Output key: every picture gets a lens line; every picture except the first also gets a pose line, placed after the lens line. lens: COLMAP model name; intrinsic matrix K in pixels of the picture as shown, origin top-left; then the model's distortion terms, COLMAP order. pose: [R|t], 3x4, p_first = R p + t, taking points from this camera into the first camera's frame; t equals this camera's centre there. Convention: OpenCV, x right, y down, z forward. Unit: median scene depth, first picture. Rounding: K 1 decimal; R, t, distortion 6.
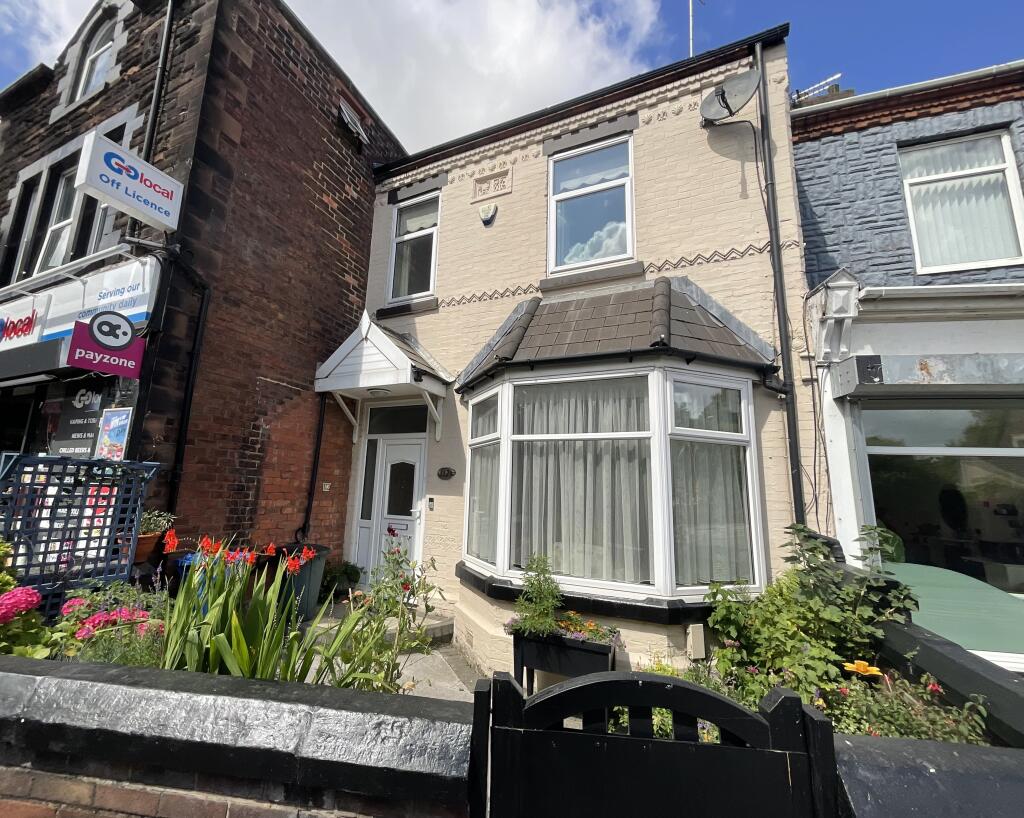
lens RADIAL K [[456.0, 0, 510.5], [0, 456.0, 406.2], [0, 0, 1]] dist [0.004242, -0.000265]
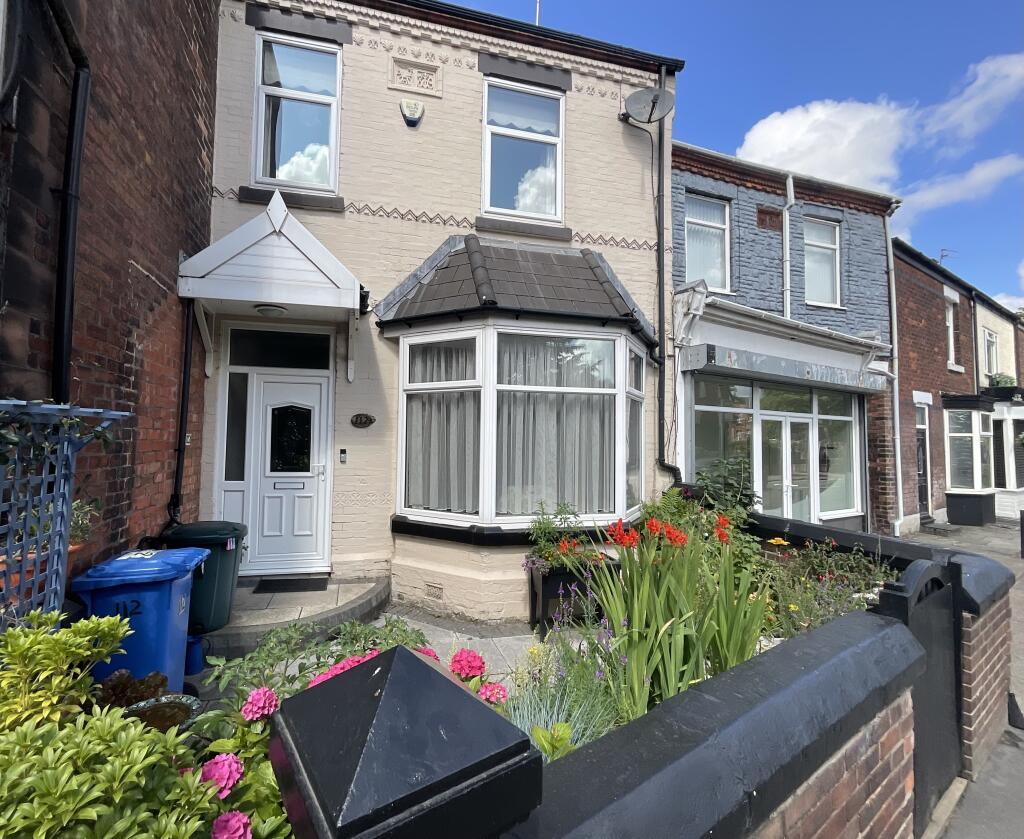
lens RADIAL K [[438.2, 0, 511.9], [0, 438.2, 418.9], [0, 0, 1]] dist [-0.000316, 0.001148]
pose [[0.778964, 0.003380, 0.627060, -0.486328], [-0.104933, 0.986588, 0.125036, 0.014038], [-0.618227, -0.163198, 0.768871, 0.217914]]
